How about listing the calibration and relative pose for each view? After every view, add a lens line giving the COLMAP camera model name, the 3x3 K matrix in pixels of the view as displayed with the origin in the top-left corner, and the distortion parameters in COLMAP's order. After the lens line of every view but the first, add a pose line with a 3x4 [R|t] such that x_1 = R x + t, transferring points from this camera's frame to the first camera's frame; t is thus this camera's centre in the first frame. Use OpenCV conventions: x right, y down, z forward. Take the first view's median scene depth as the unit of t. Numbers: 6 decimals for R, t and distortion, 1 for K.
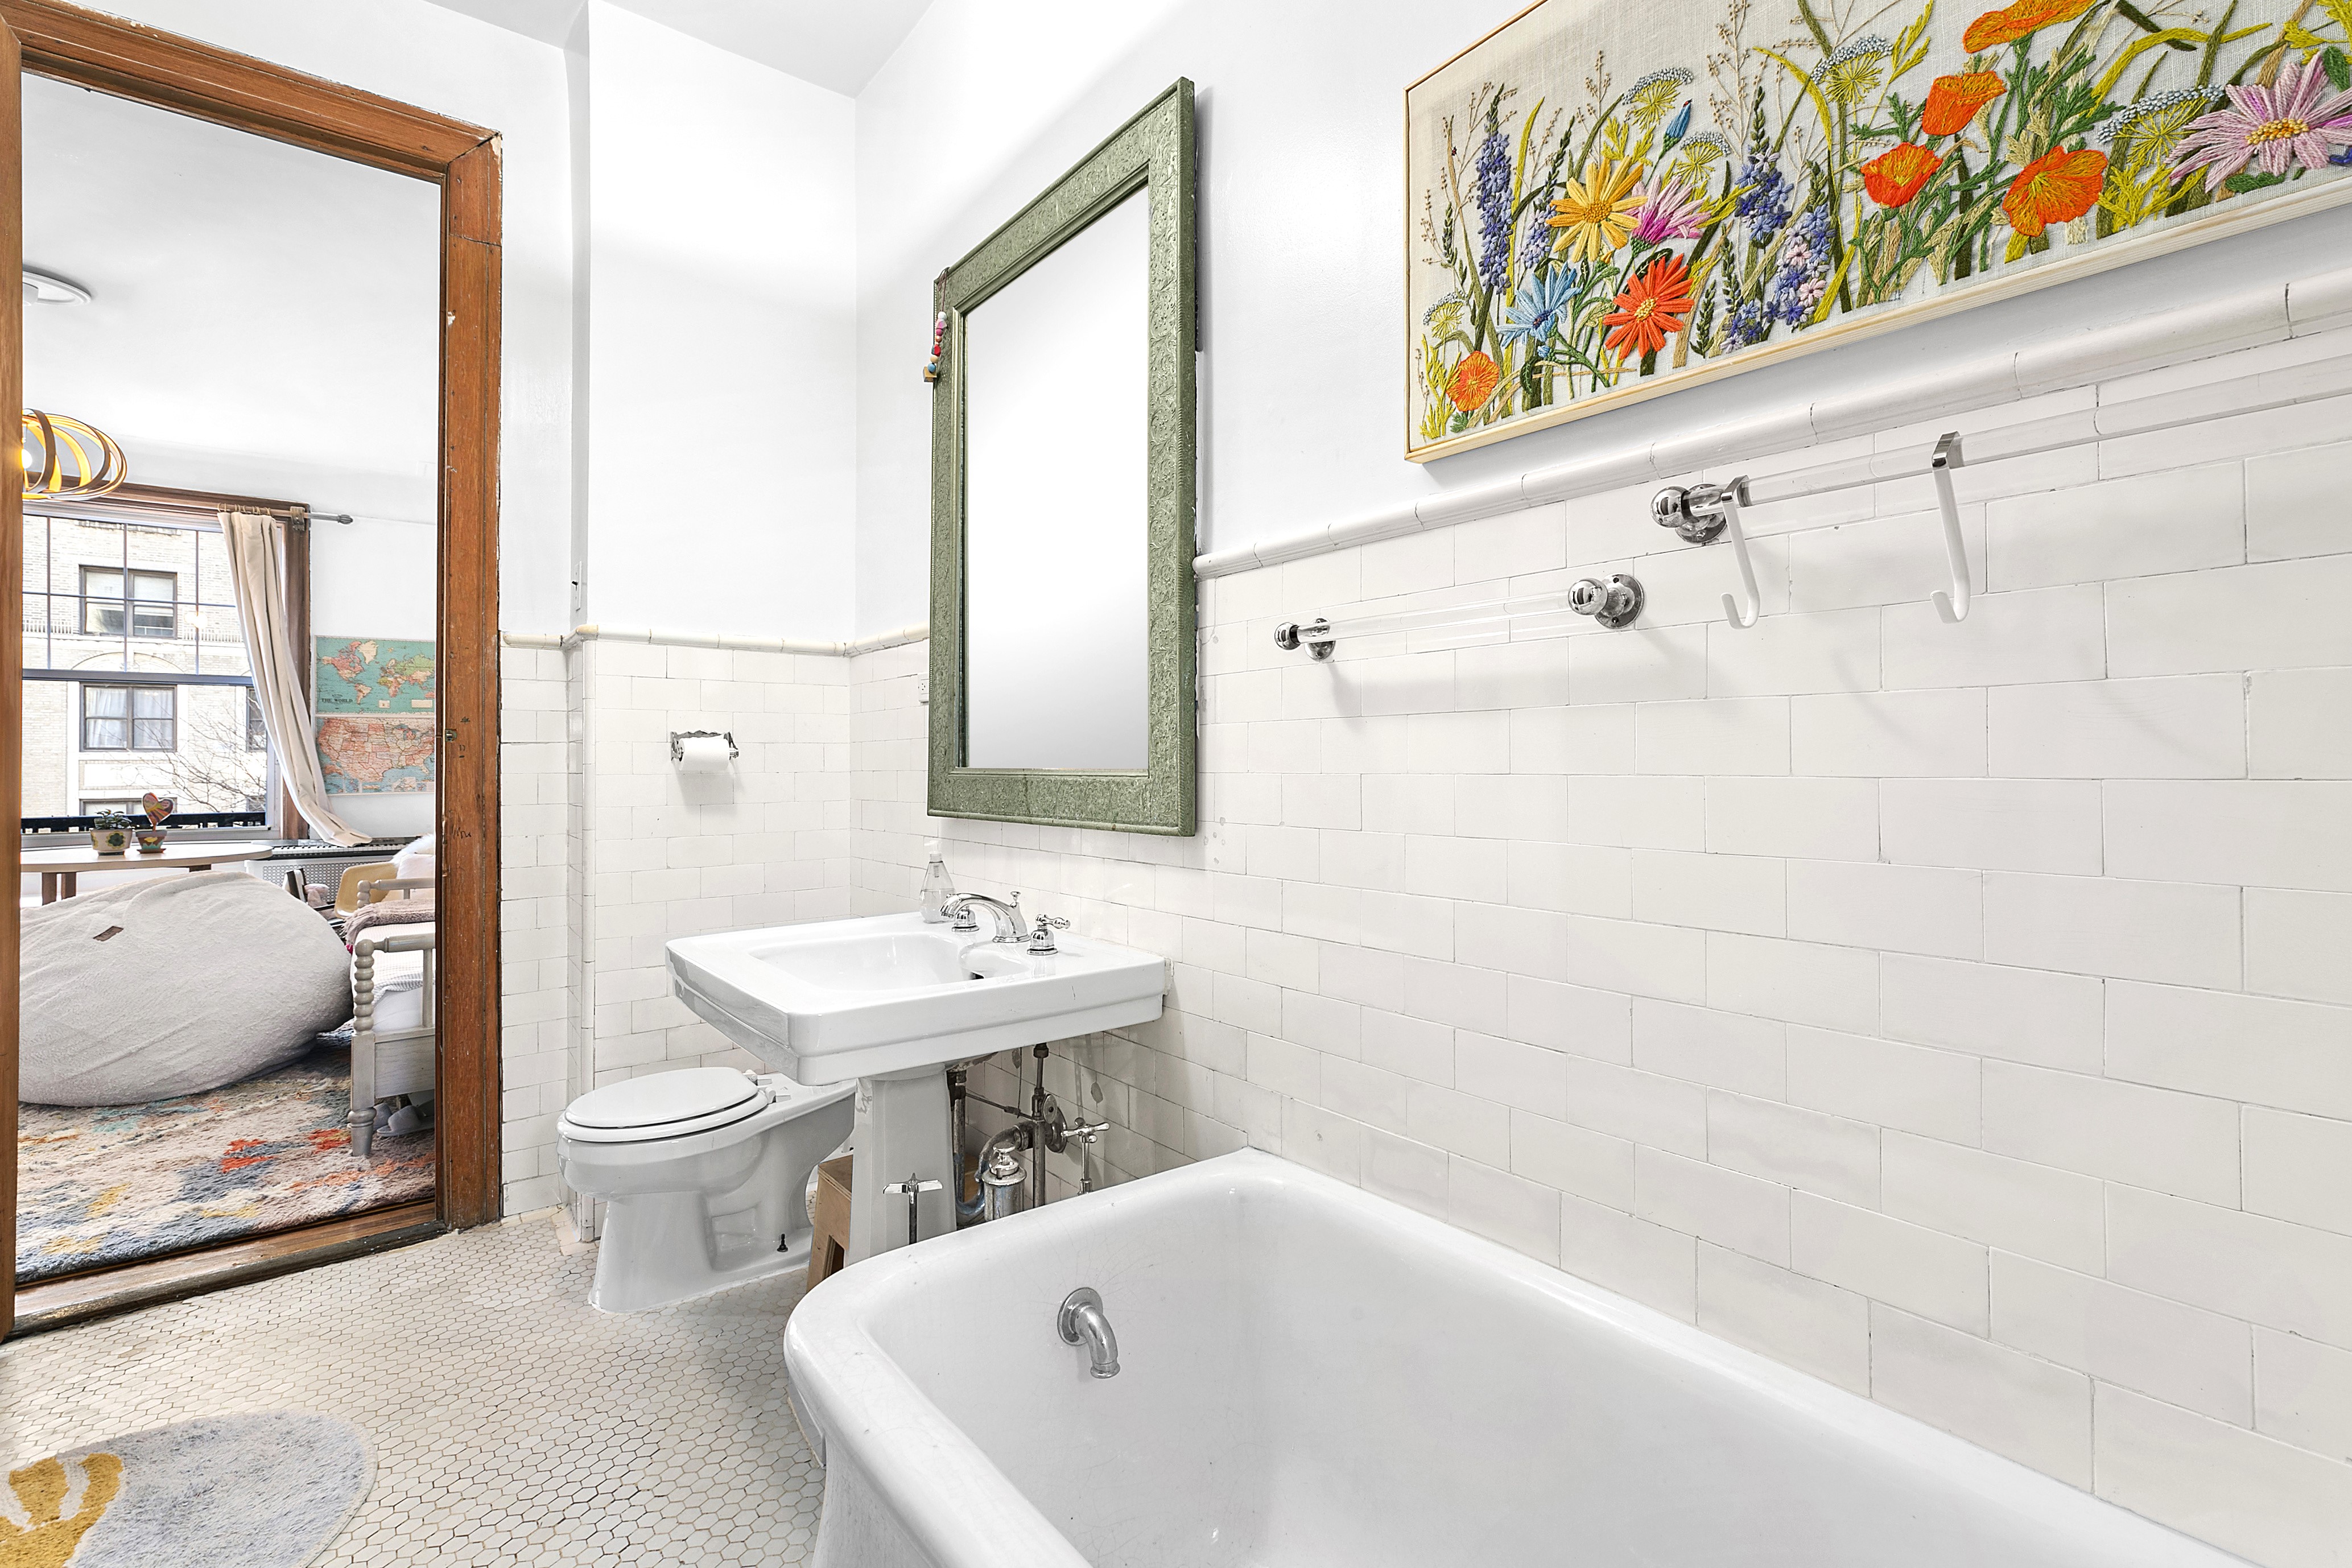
lens RADIAL K [[1066.9, 0, 1198.3], [0, 1066.9, 747.8], [0, 0, 1]] dist [0.003045, -0.000134]
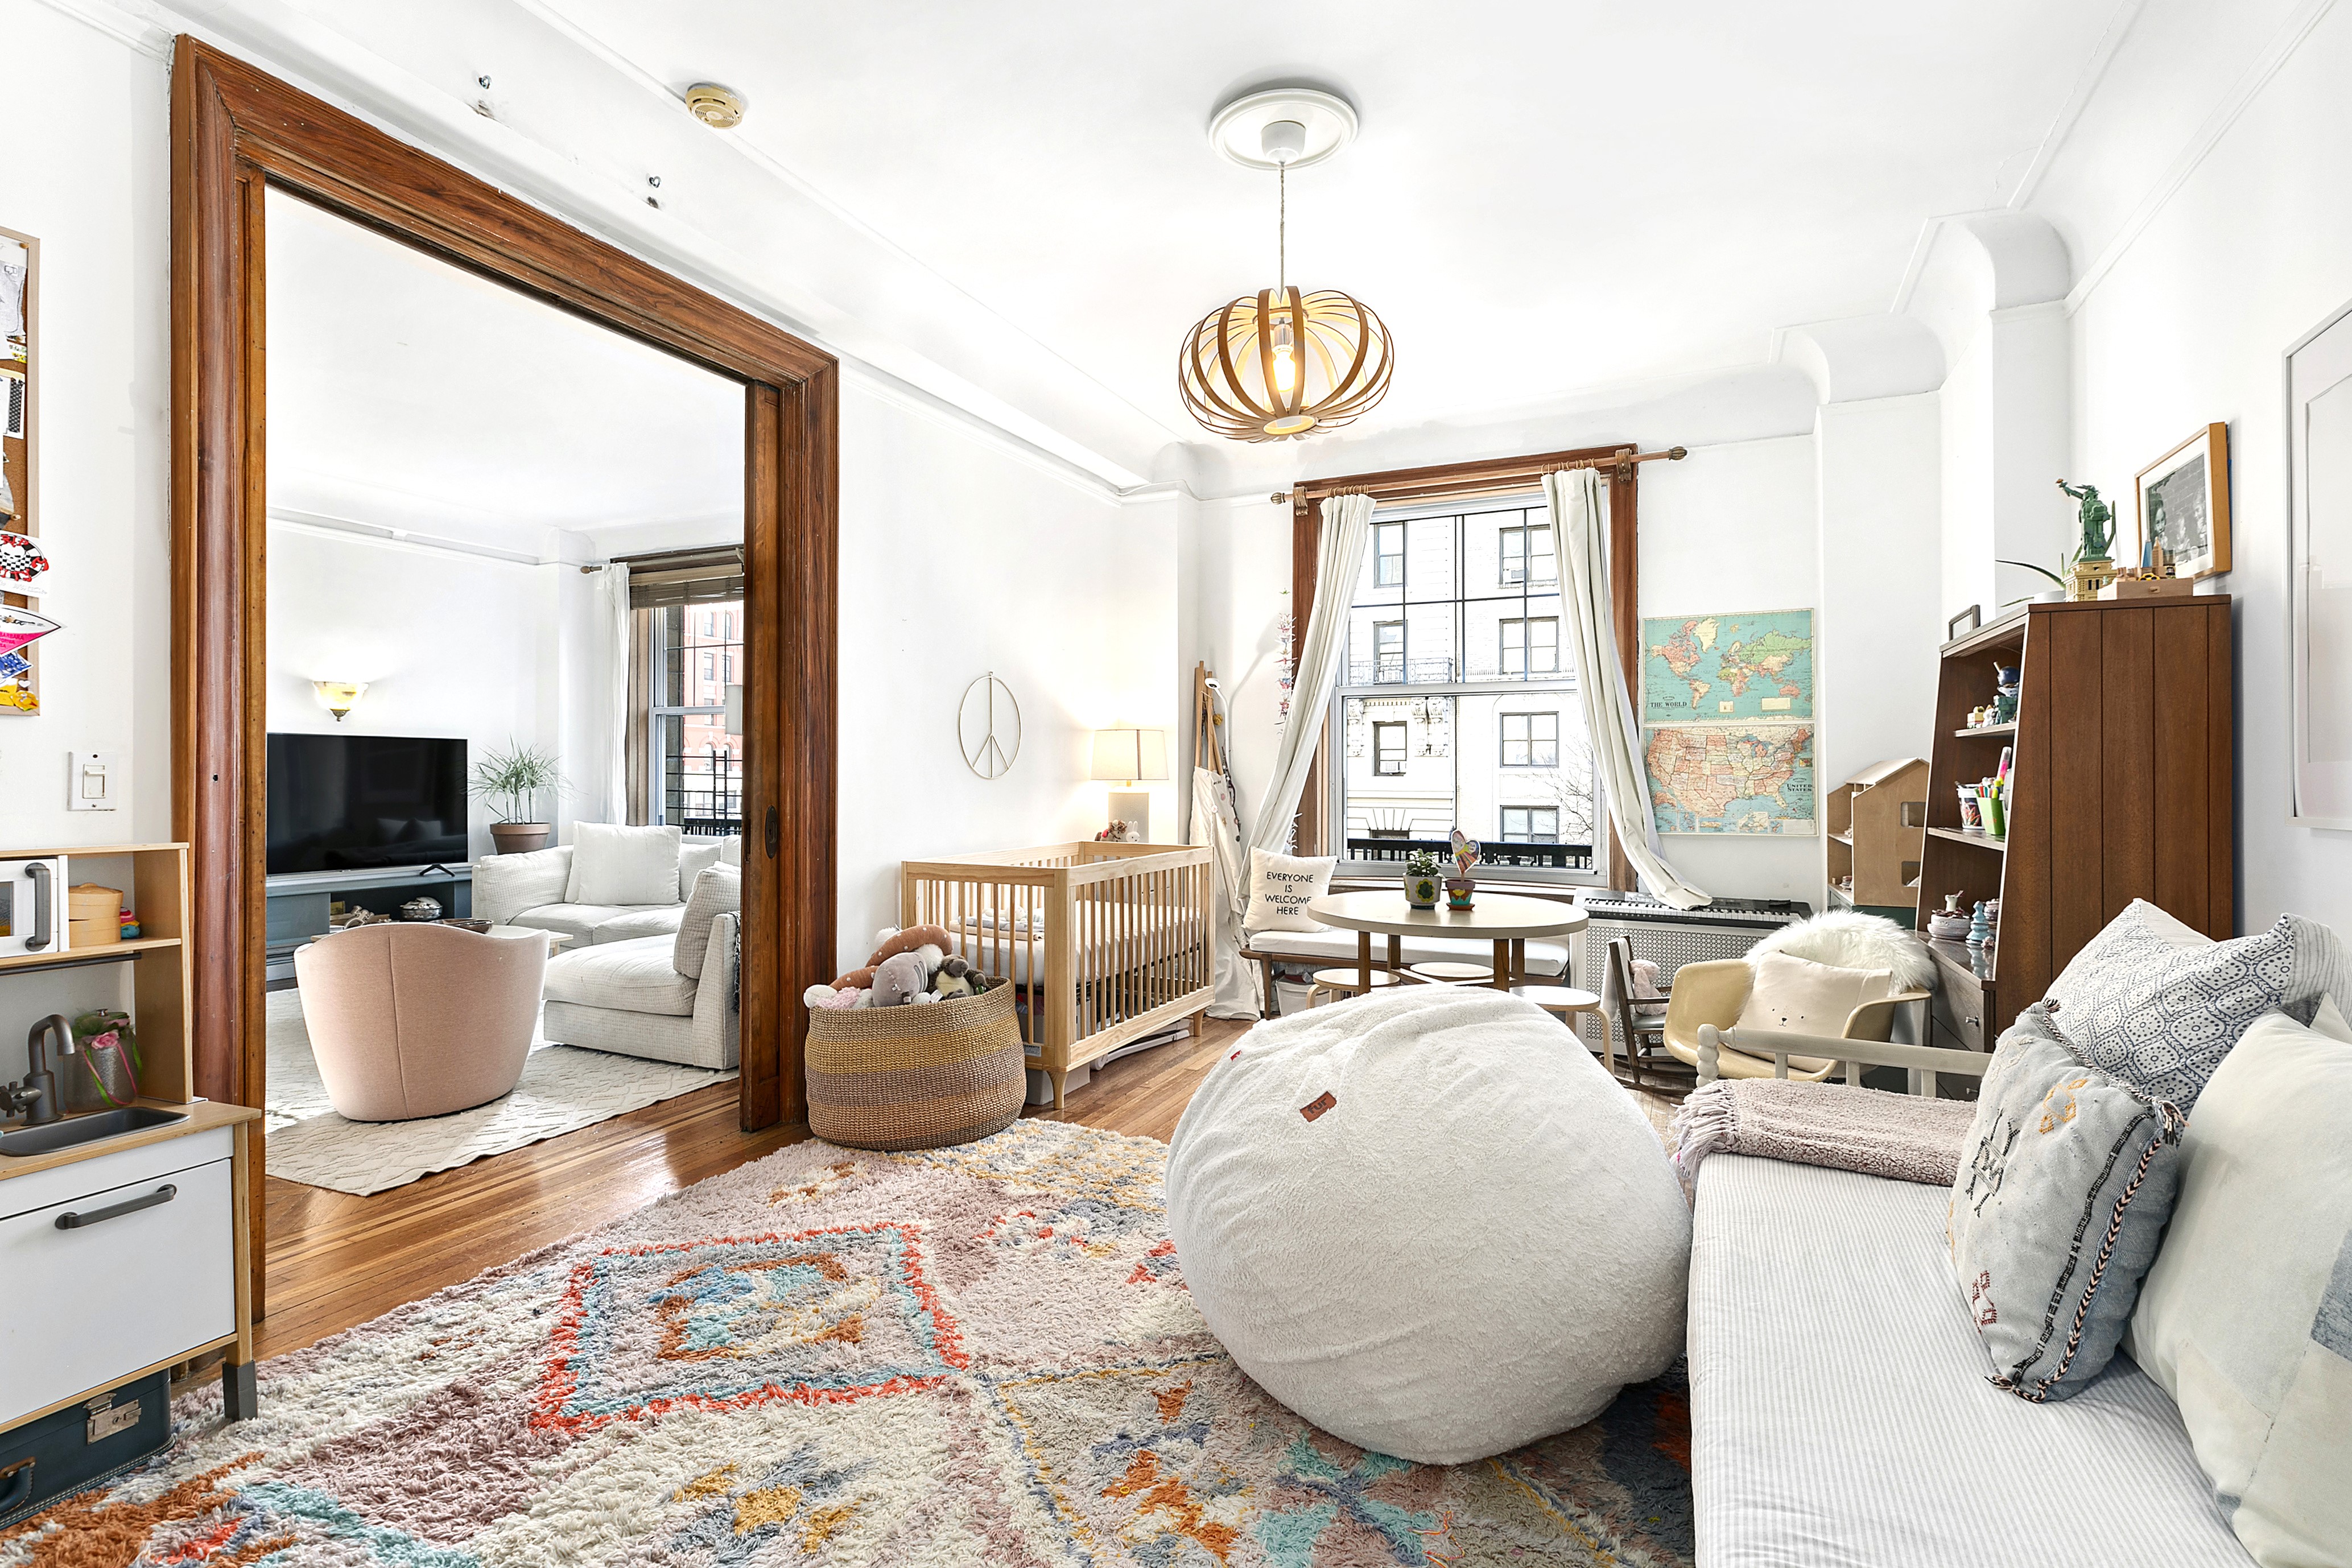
lens RADIAL K [[1066.9, 0, 1178.5], [0, 1066.9, 773.6], [0, 0, 1]] dist [0.003045, -0.000134]
pose [[0.442130, 0.003422, -0.896944, -0.306342], [0.006381, 0.999955, 0.006960, -0.004358], [0.896928, -0.008801, 0.442089, 0.385453]]
